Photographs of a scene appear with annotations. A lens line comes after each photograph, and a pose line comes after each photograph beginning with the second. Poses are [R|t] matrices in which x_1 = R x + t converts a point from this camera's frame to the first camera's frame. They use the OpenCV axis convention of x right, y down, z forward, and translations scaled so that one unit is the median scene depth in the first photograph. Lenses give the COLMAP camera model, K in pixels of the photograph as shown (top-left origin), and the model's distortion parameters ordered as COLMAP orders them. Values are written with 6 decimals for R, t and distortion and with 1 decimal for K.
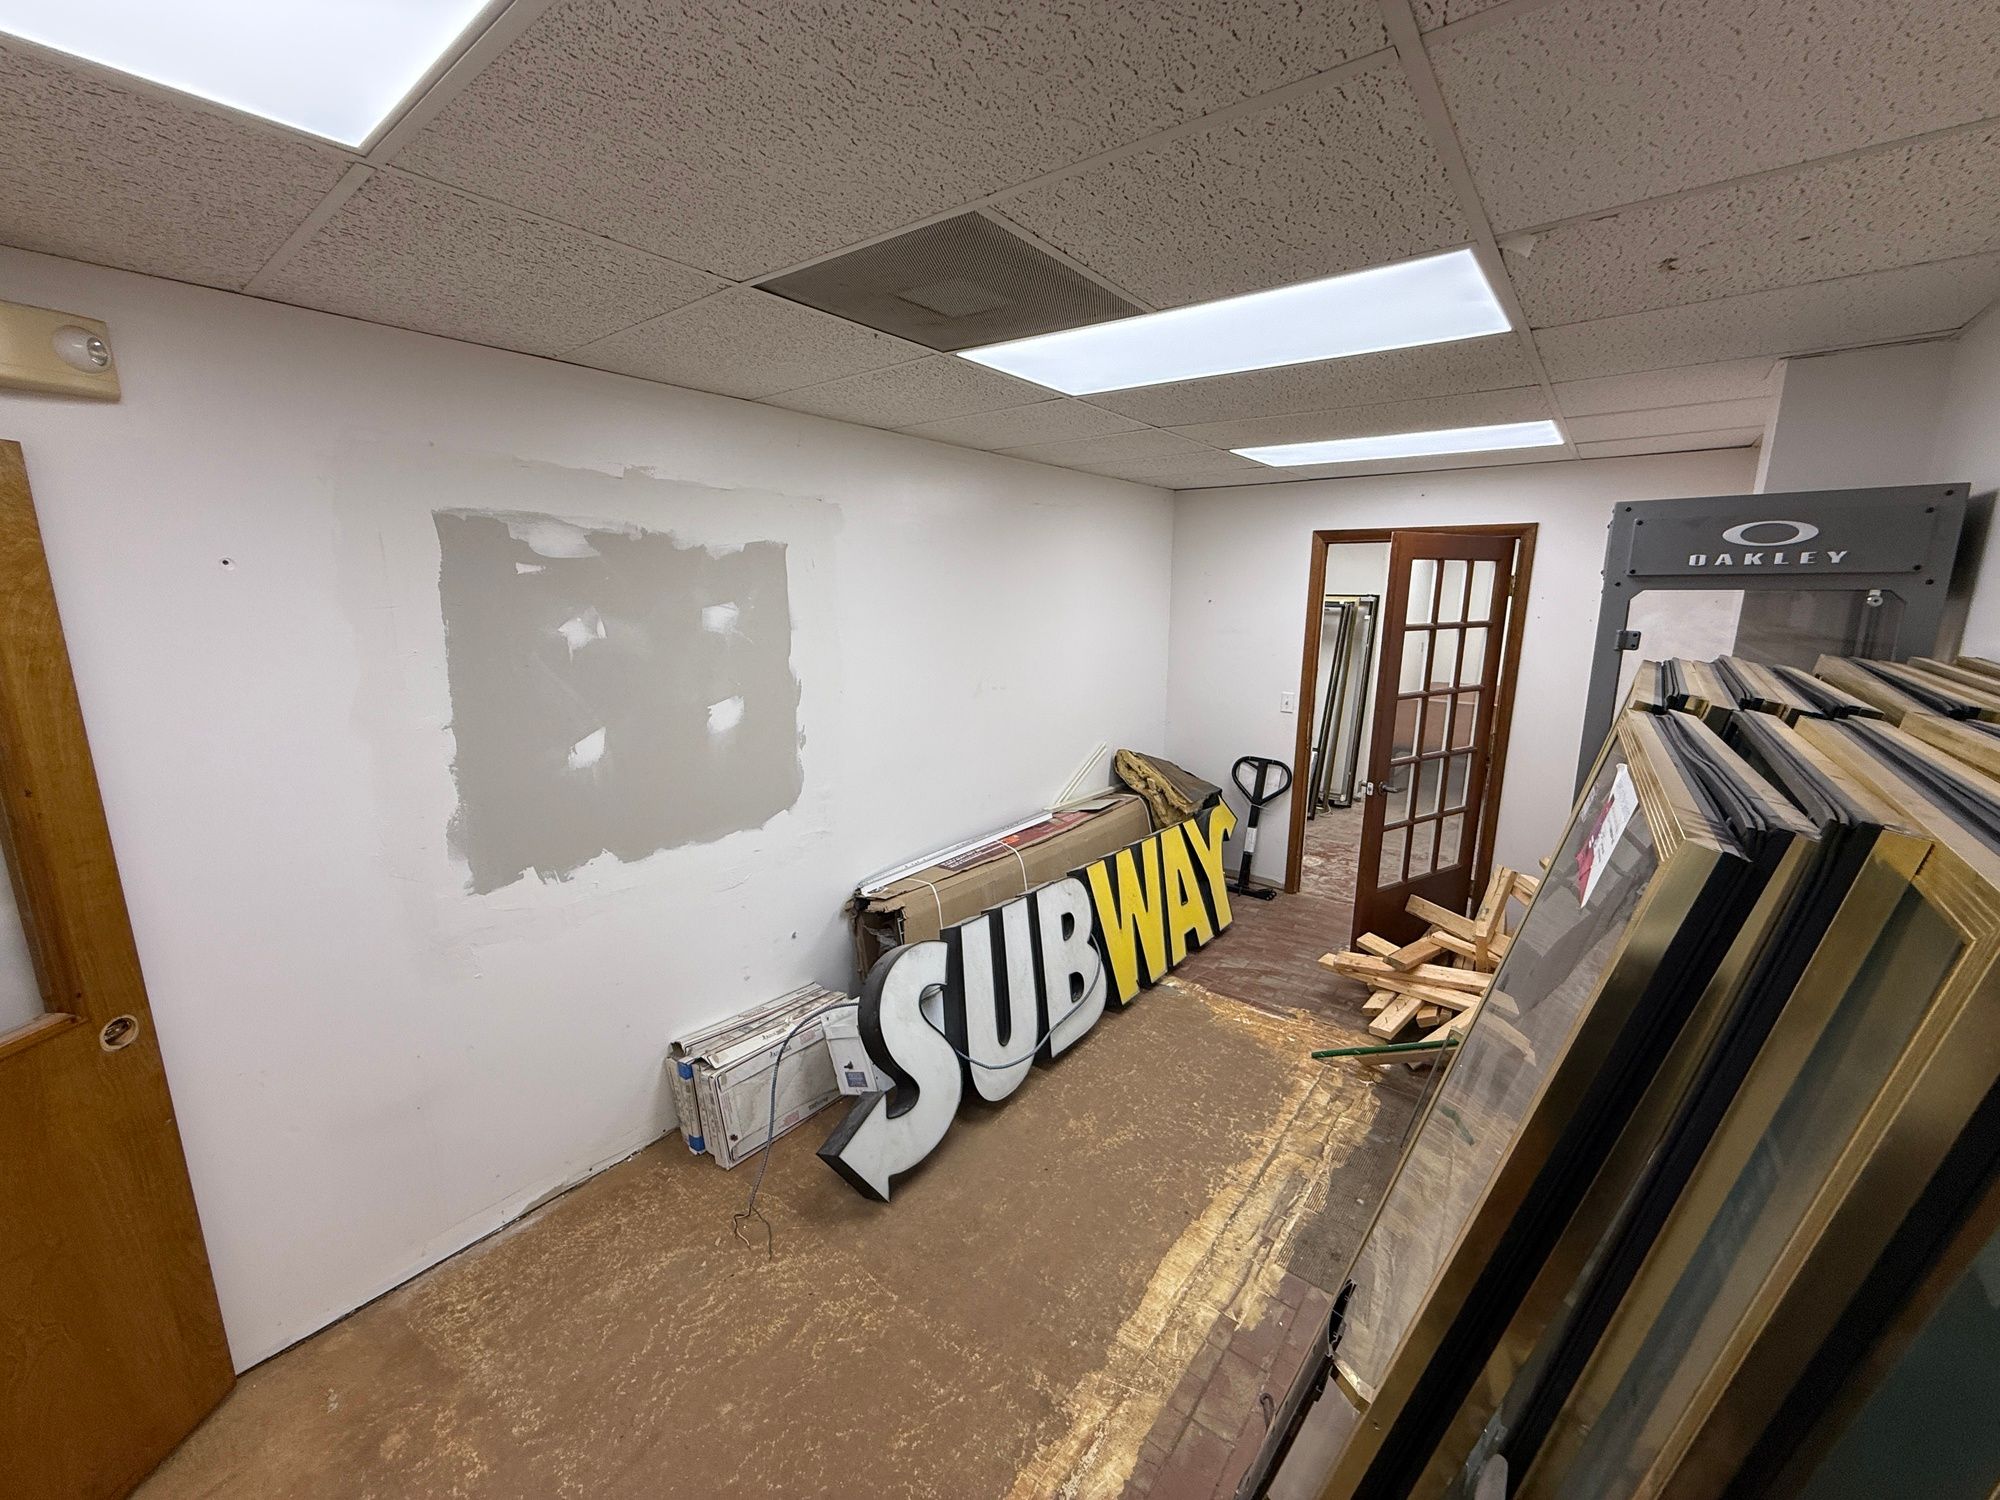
lens RADIAL K [[795.9, 0, 994.3], [0, 795.9, 746.8], [0, 0, 1]] dist [-0.001658, 0.000348]
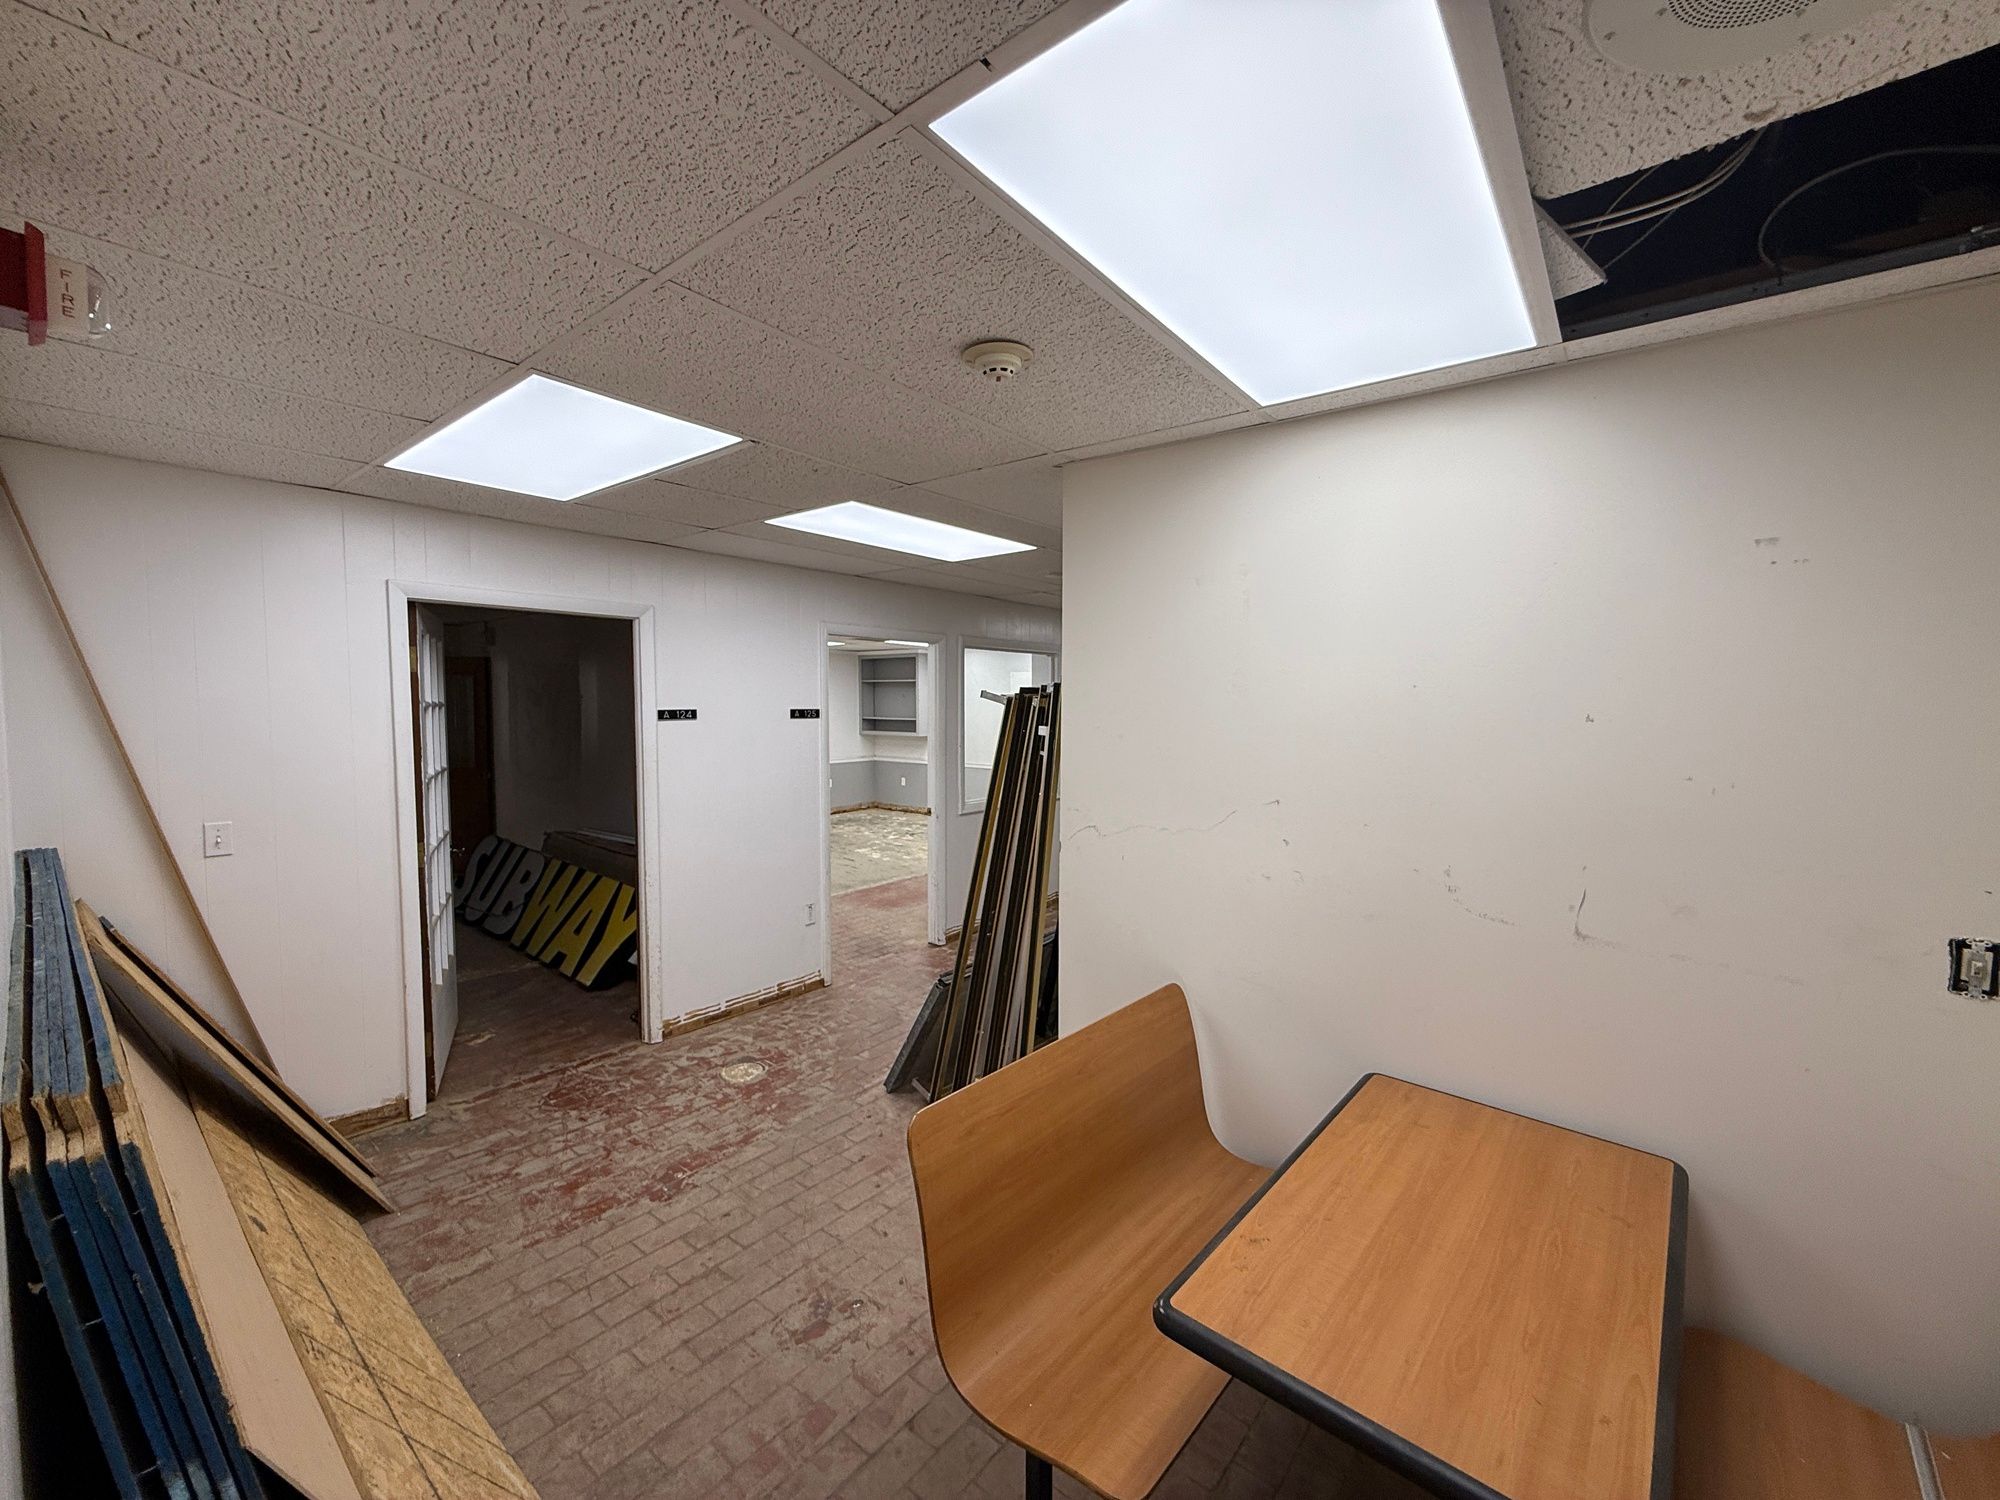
lens RADIAL K [[795.9, 0, 994.3], [0, 795.9, 746.8], [0, 0, 1]] dist [-0.001658, 0.000348]
pose [[-0.015377, 0.054816, -0.998378, 2.212817], [-0.202738, 0.977584, 0.056797, -0.428673], [0.979112, 0.203283, -0.003919, 2.460480]]
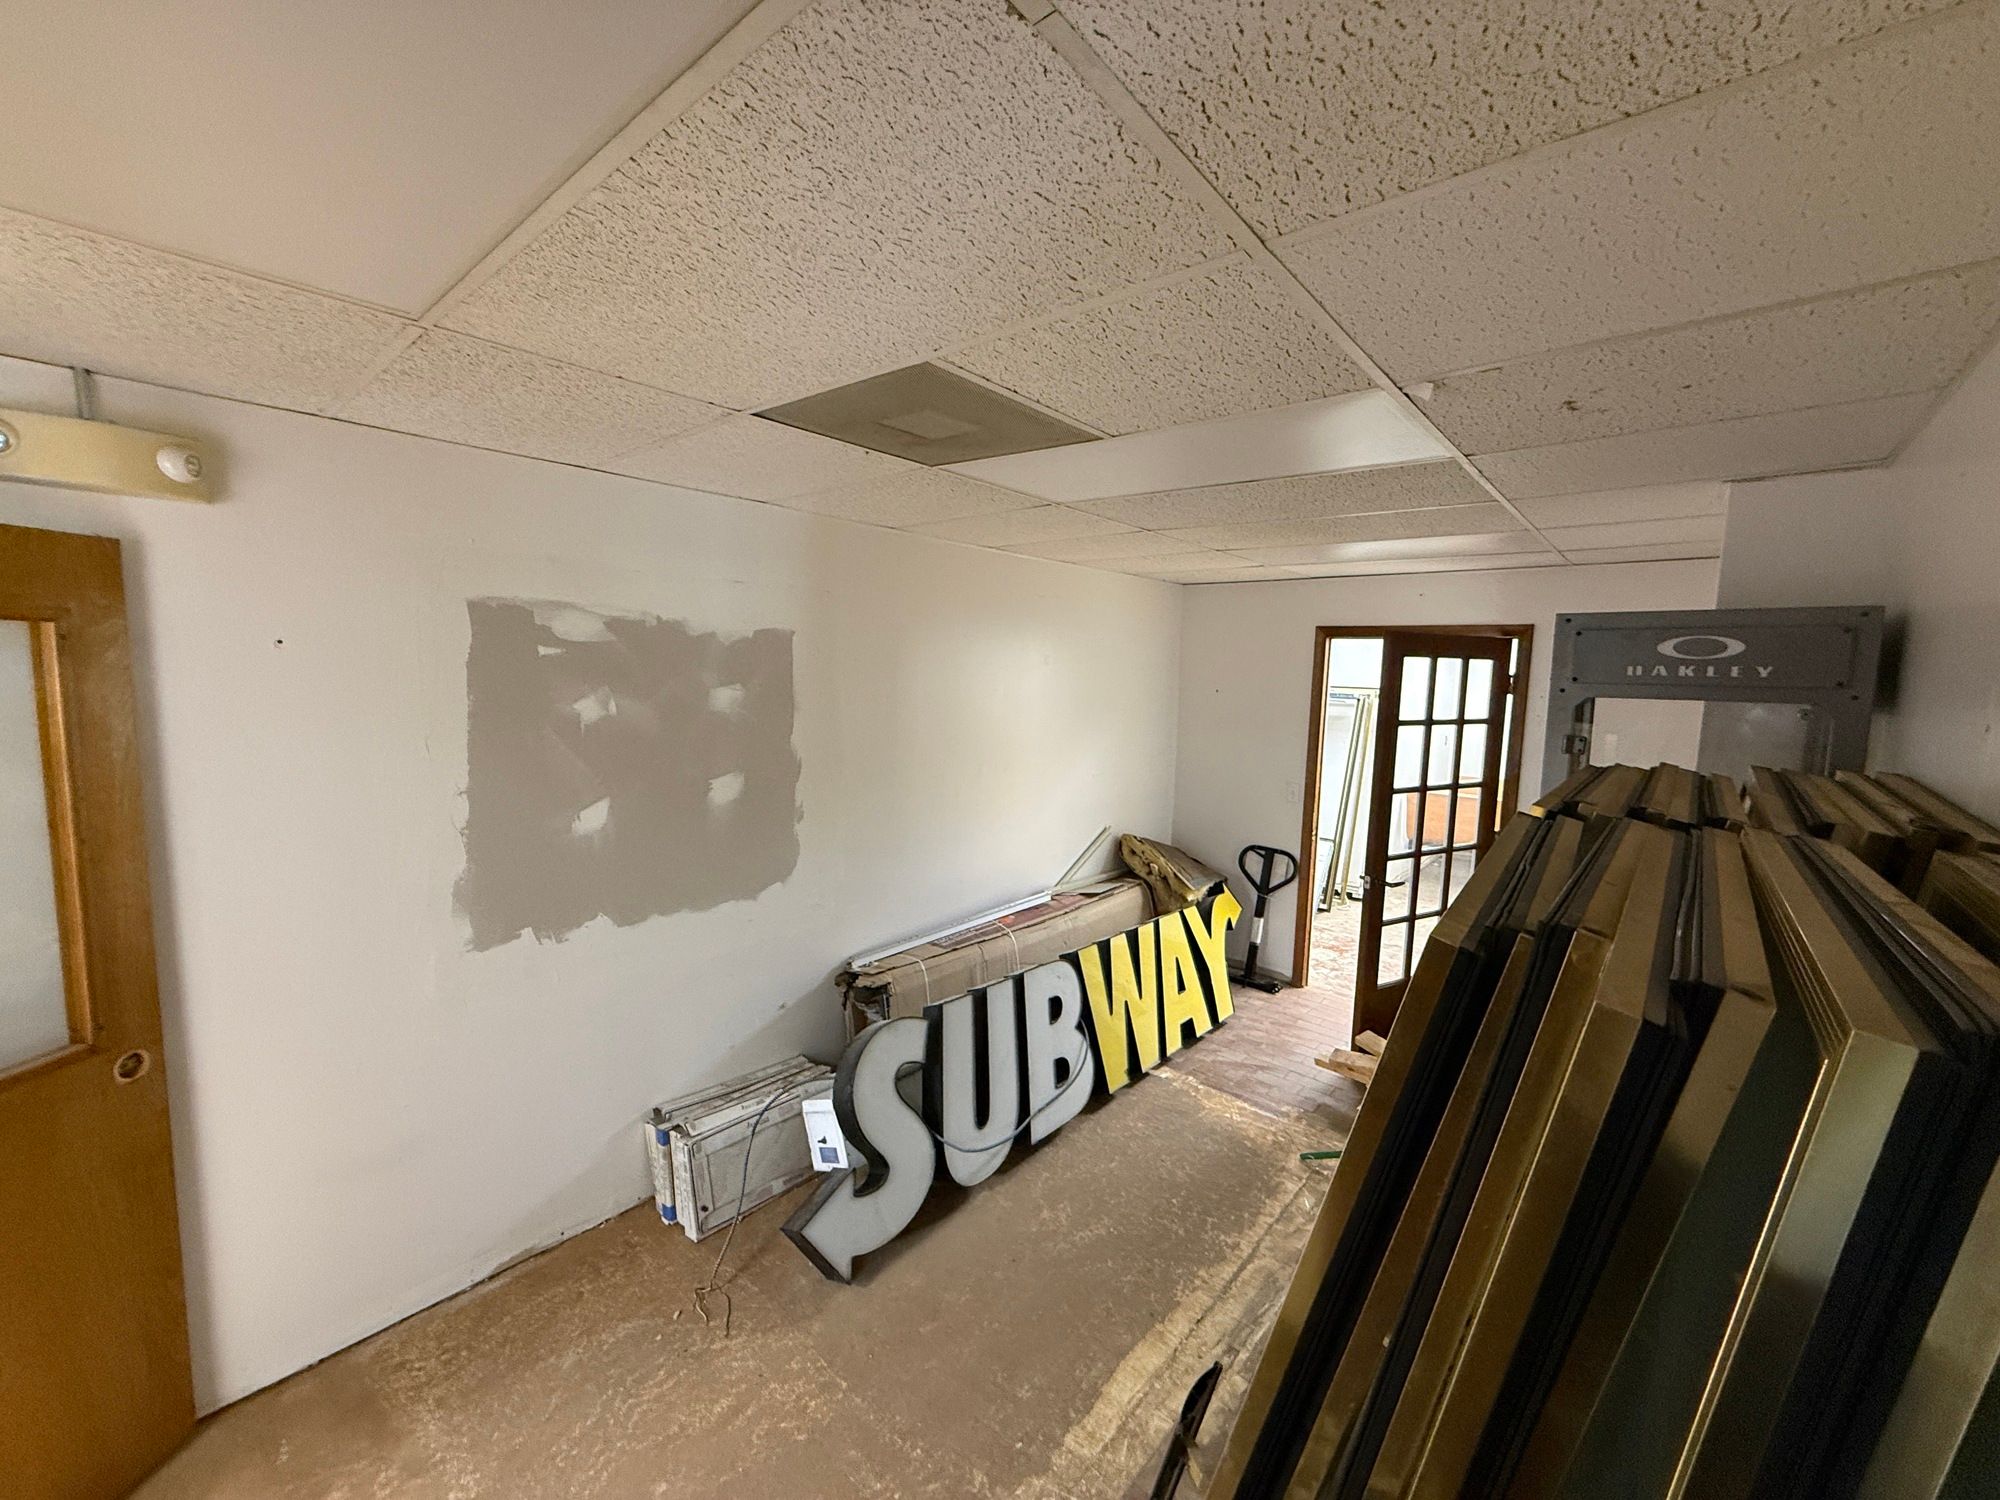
lens RADIAL K [[795.9, 0, 994.3], [0, 795.9, 746.8], [0, 0, 1]] dist [-0.001658, 0.000348]
pose [[0.998433, 0.028640, -0.048077, 0.070339], [-0.033229, 0.994676, -0.097552, -0.004373], [0.045027, 0.098997, 0.994069, -0.042276]]
